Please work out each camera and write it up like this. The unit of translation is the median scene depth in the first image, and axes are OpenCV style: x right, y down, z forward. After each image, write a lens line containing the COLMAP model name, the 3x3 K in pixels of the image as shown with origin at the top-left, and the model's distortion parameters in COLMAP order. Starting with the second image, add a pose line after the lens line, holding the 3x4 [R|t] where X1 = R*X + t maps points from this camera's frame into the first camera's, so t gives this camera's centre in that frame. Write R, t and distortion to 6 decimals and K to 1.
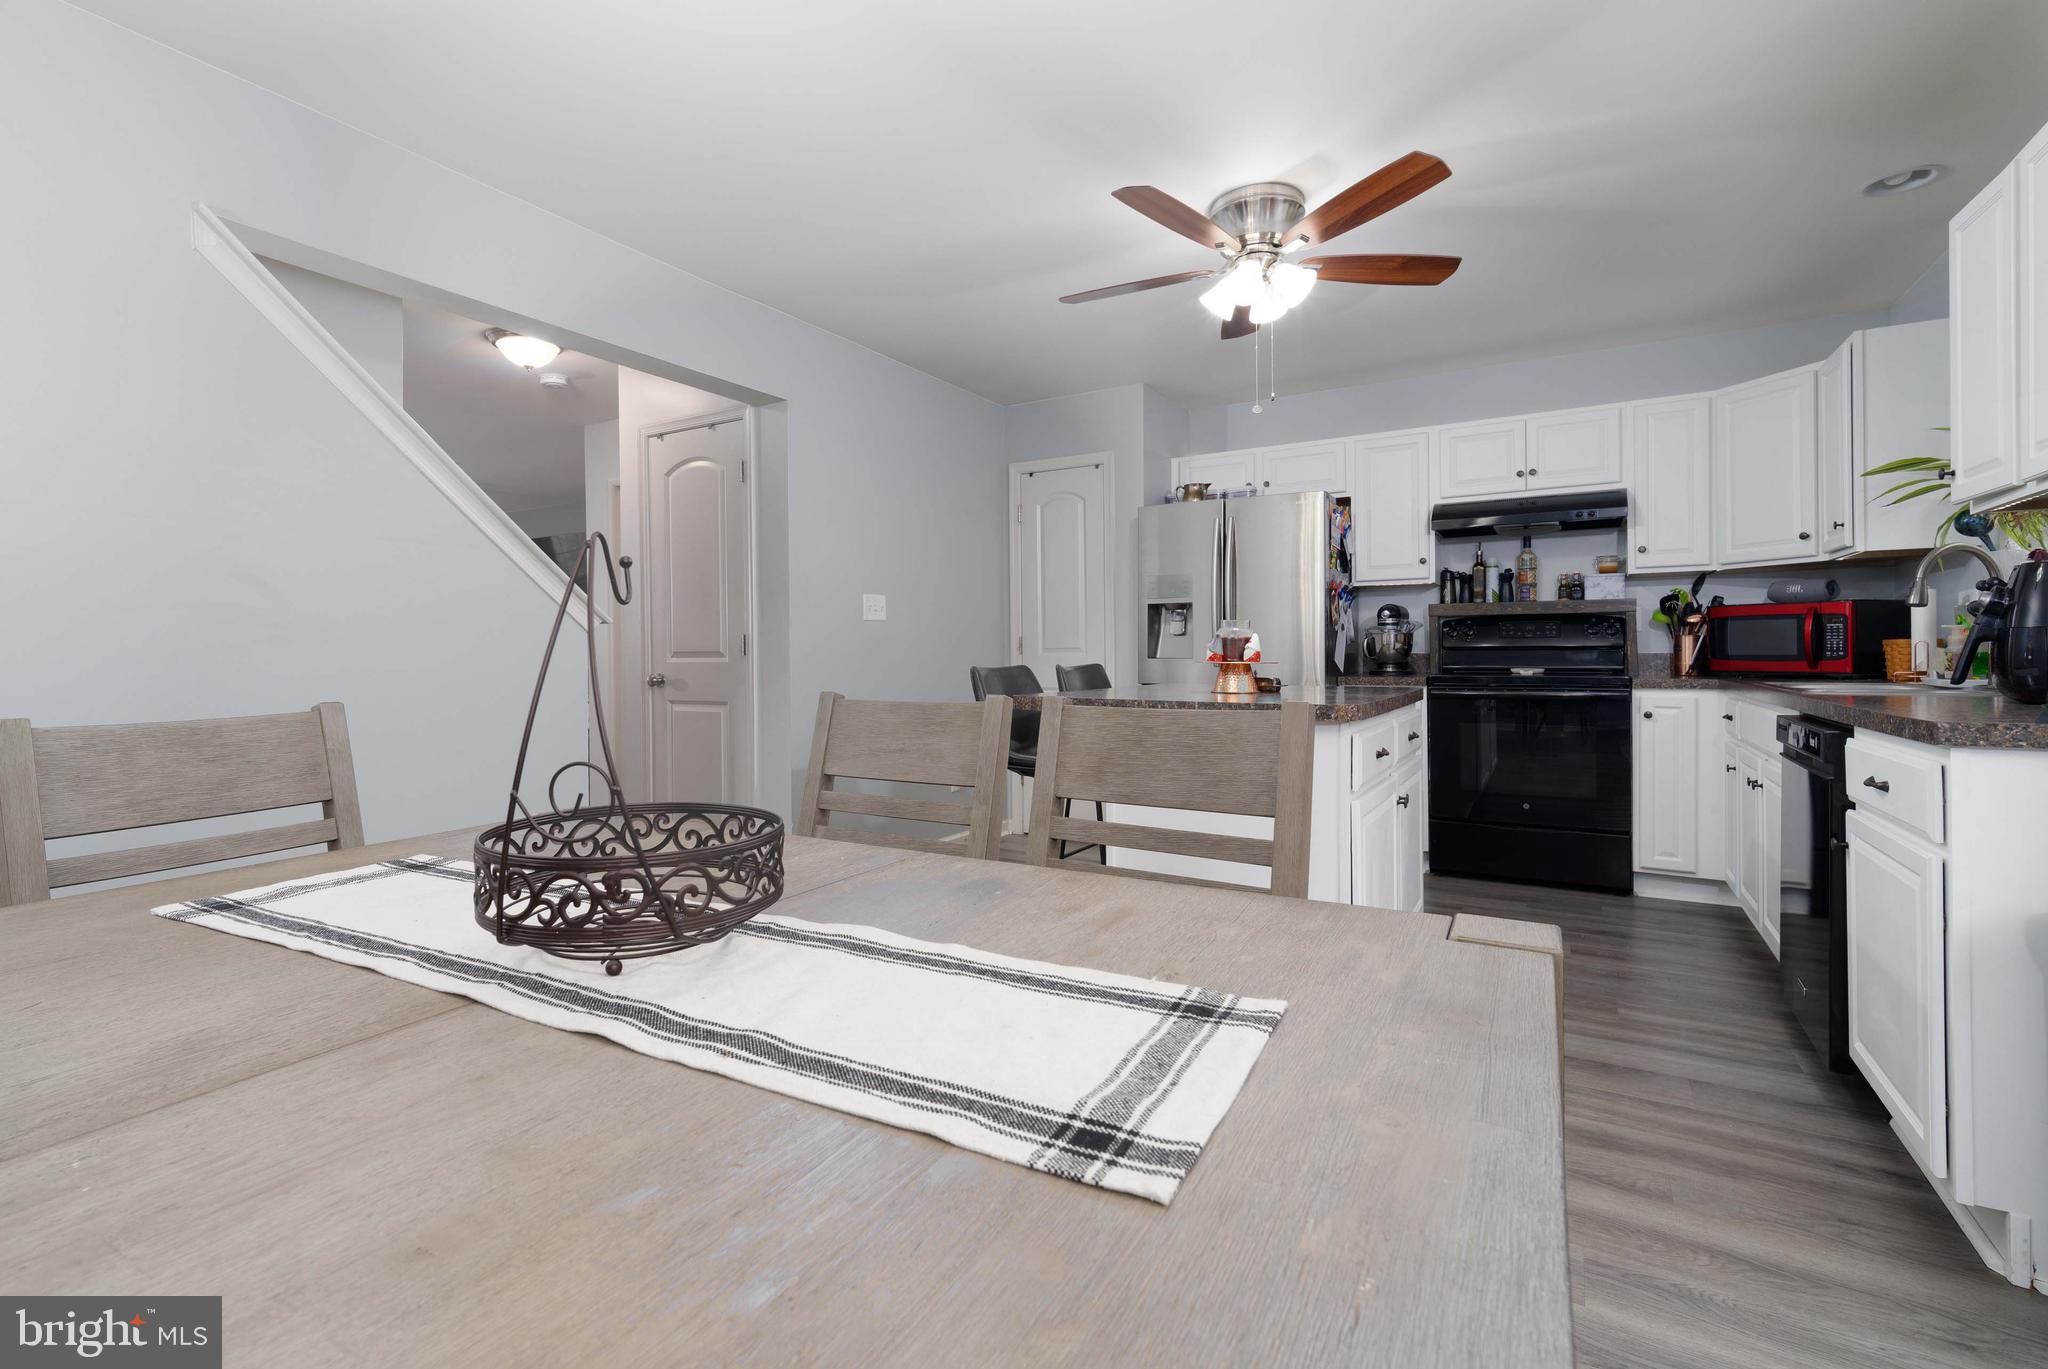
lens RADIAL K [[882.7, 0, 1019.0], [0, 882.7, 690.4], [0, 0, 1]] dist [0.002897, 0.000206]
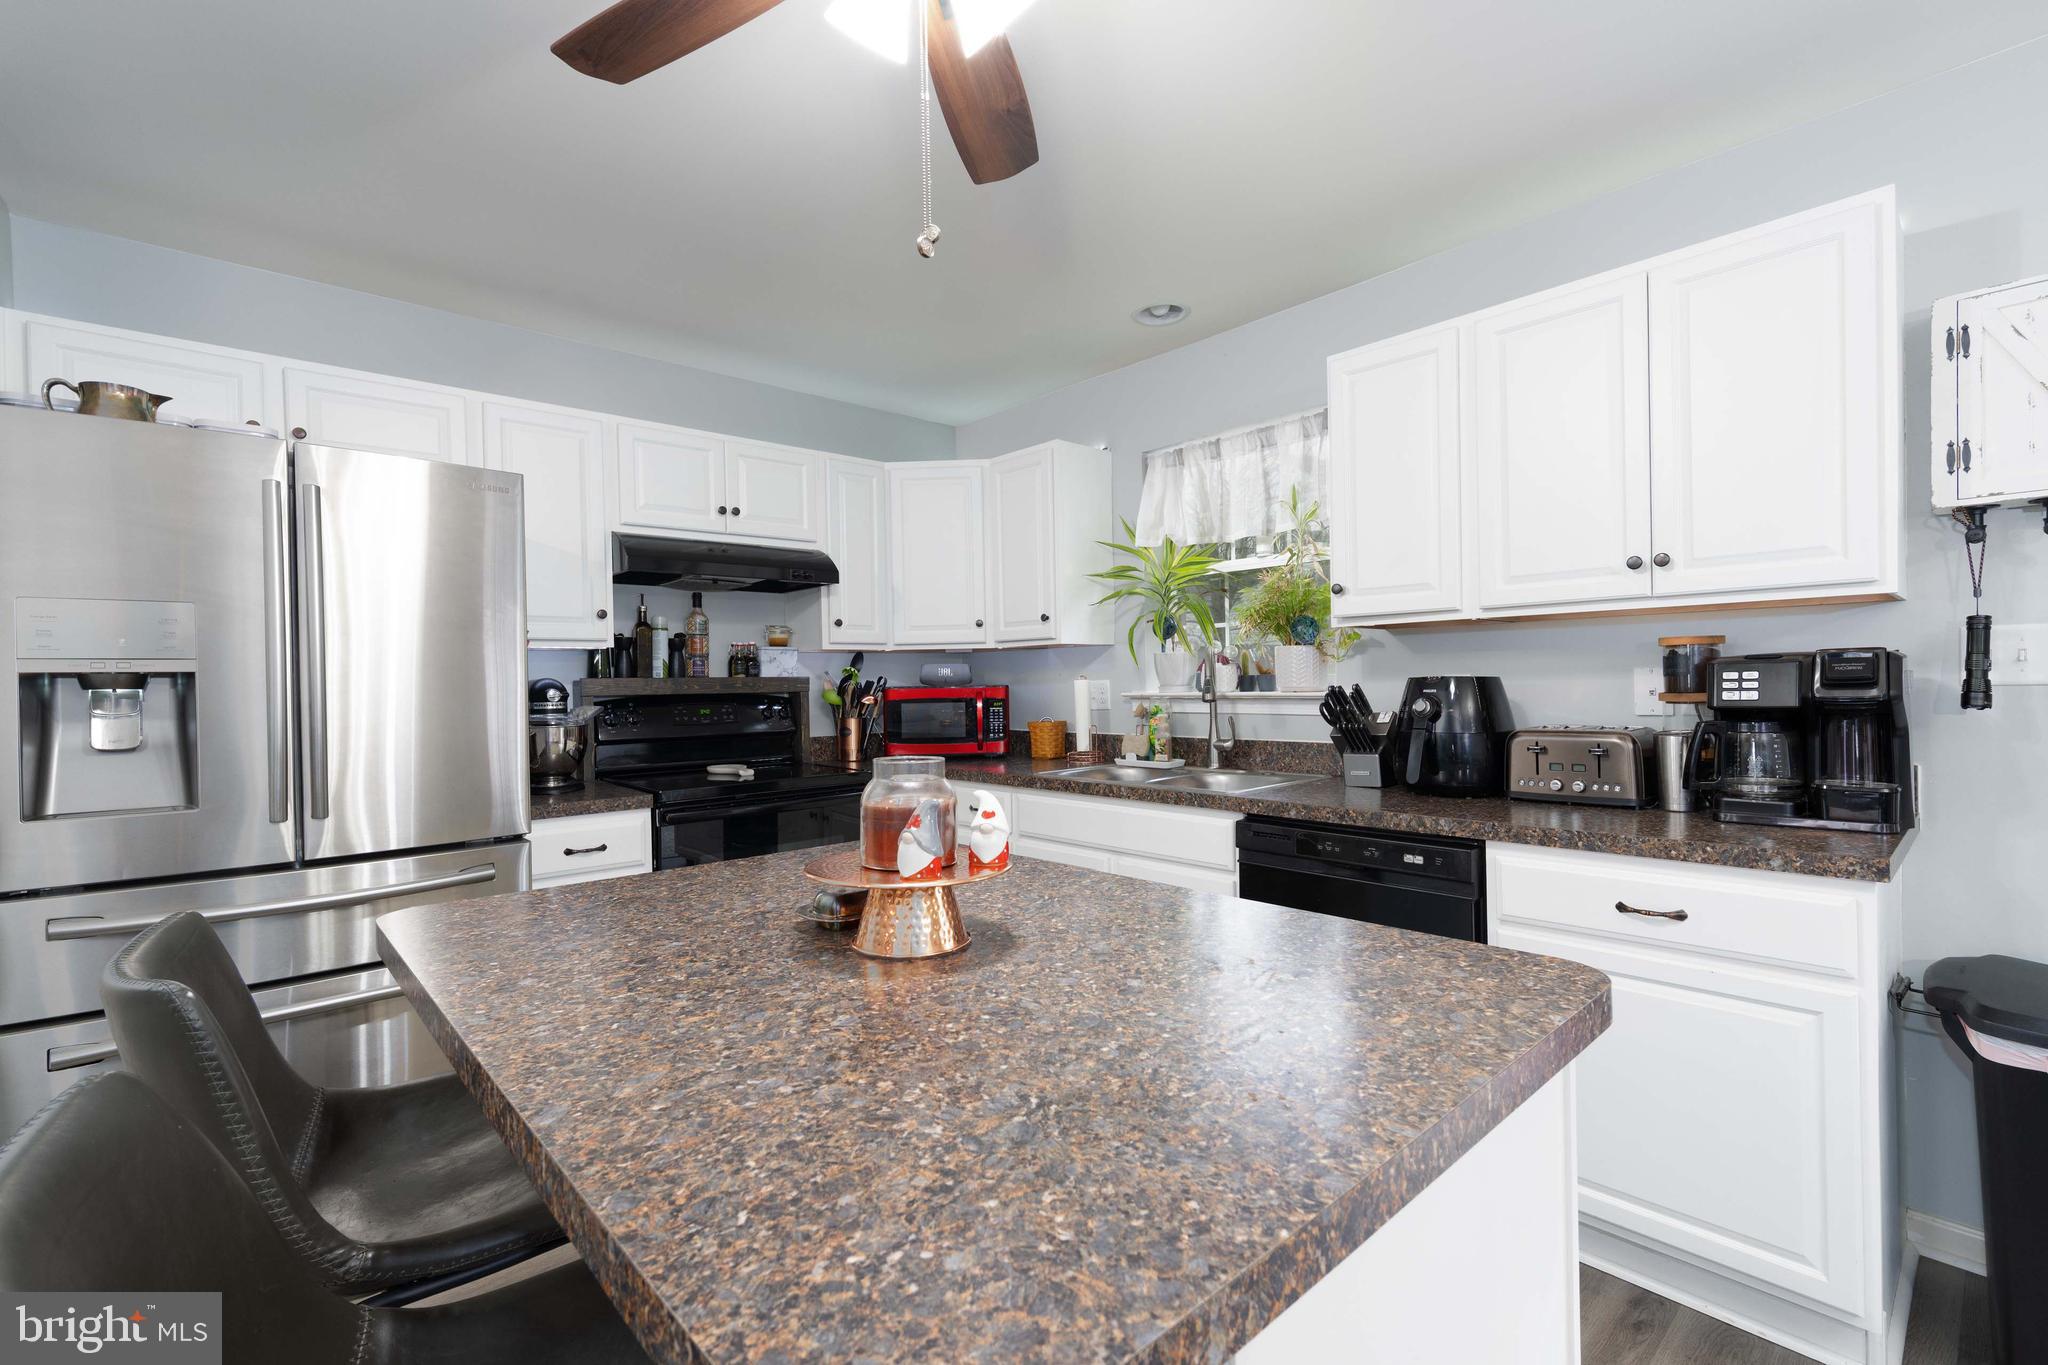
lens RADIAL K [[889.8, 0, 1024.0], [0, 889.8, 682.5], [0, 0, 1]] dist [0.003197, 0.000576]
pose [[0.335387, 0.011411, 0.942011, -0.060575], [0.063286, 0.997395, -0.034613, -0.052941], [-0.939952, 0.071225, 0.333791, 0.489558]]
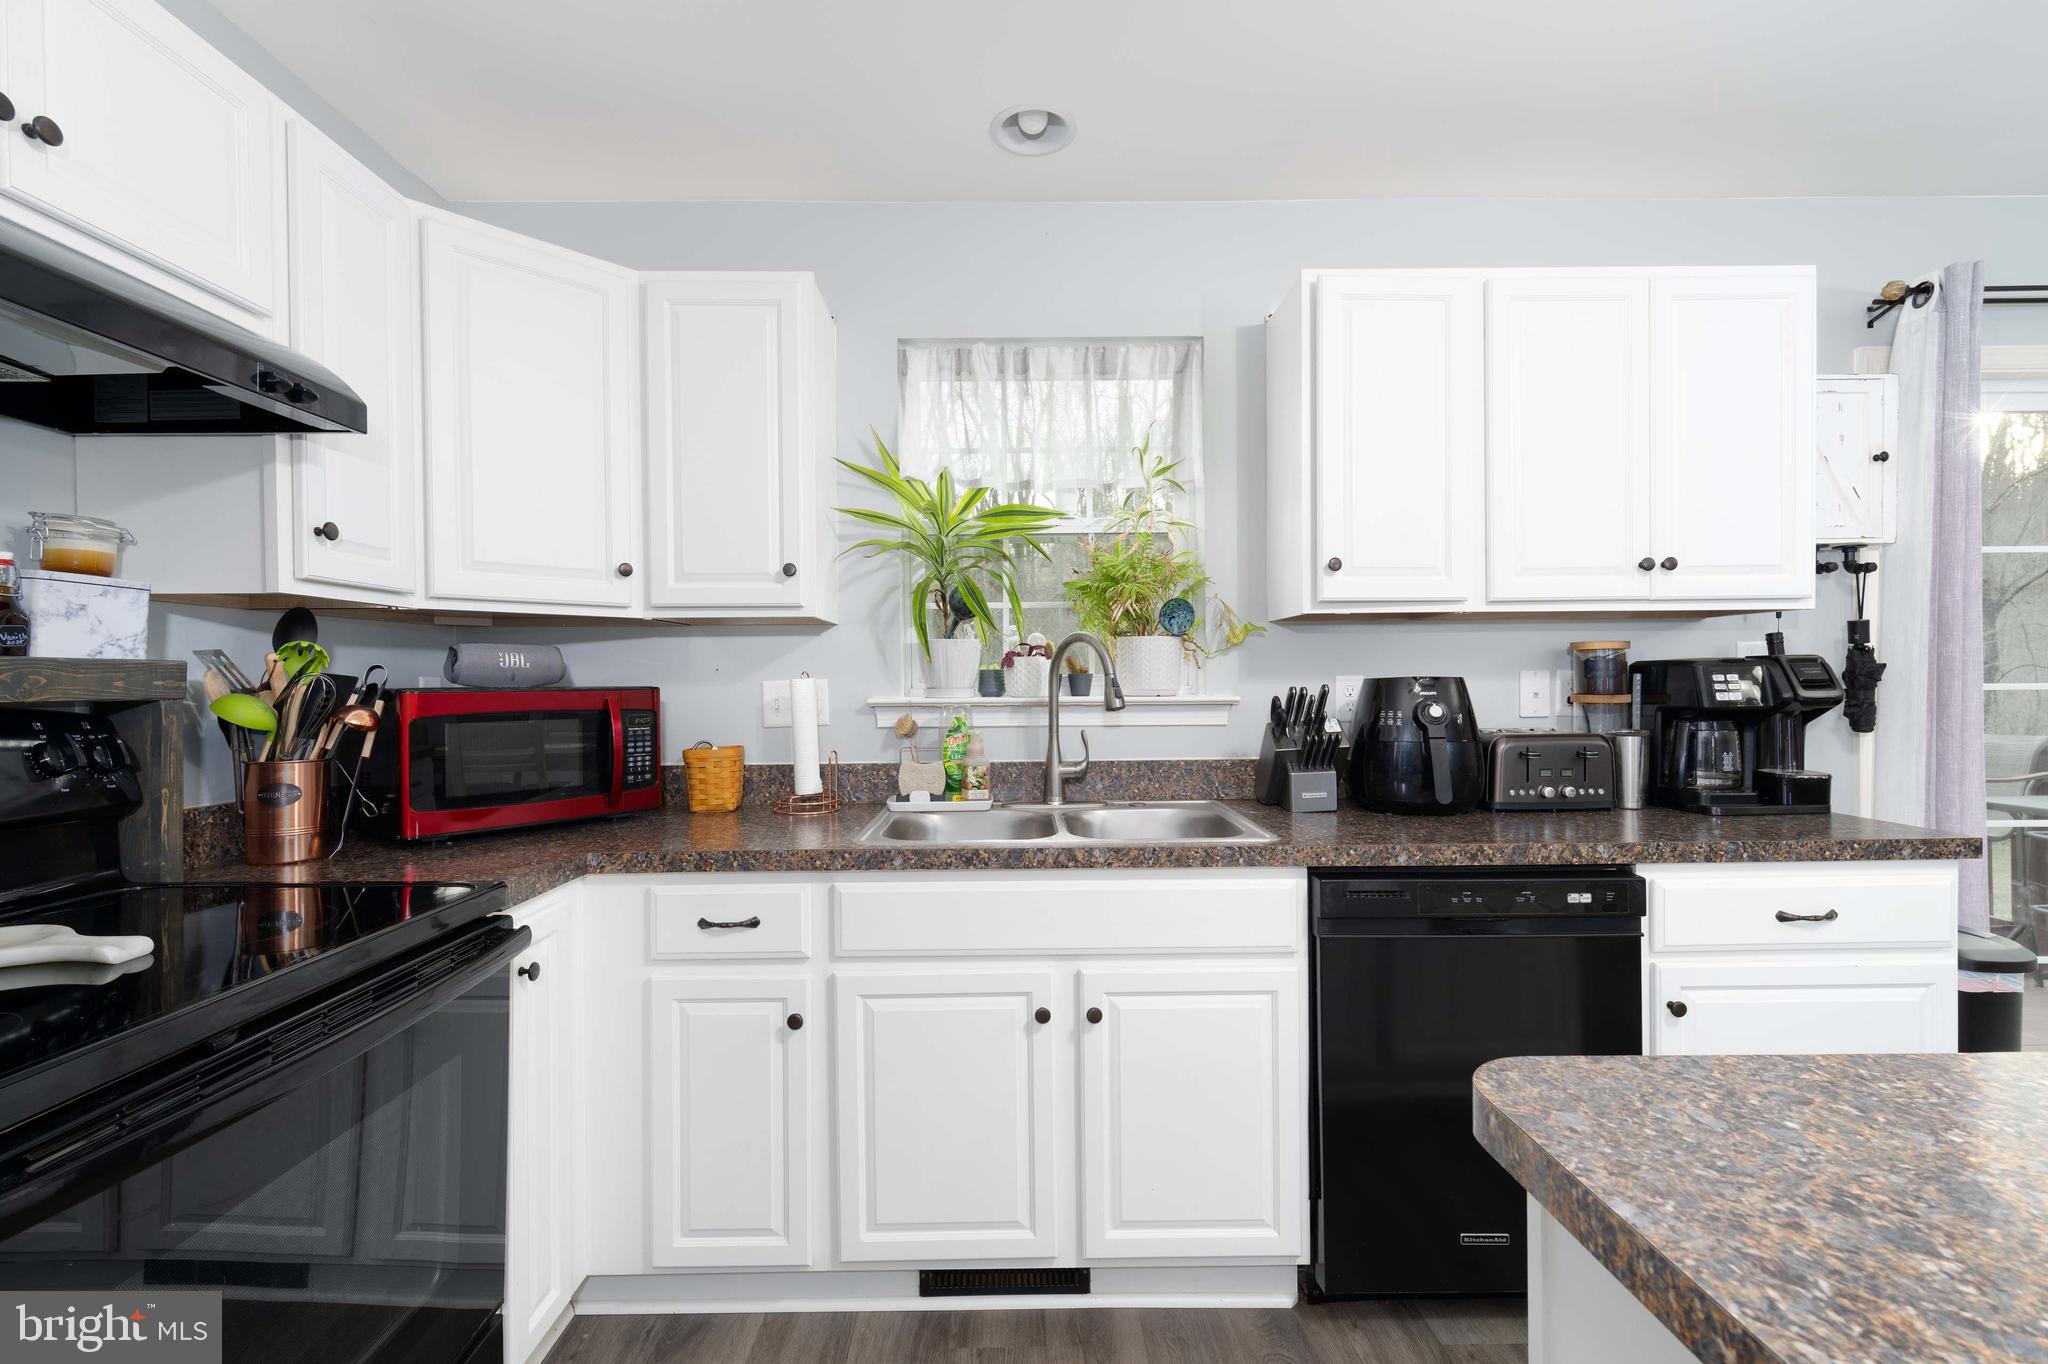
lens RADIAL K [[882.7, 0, 1019.0], [0, 882.7, 687.9], [0, 0, 1]] dist [0.002897, 0.000206]
pose [[-0.474878, 0.015043, 0.879923, 0.234712], [0.065110, 0.997714, 0.018082, -0.076486], [-0.877640, 0.065878, -0.474772, 0.851737]]
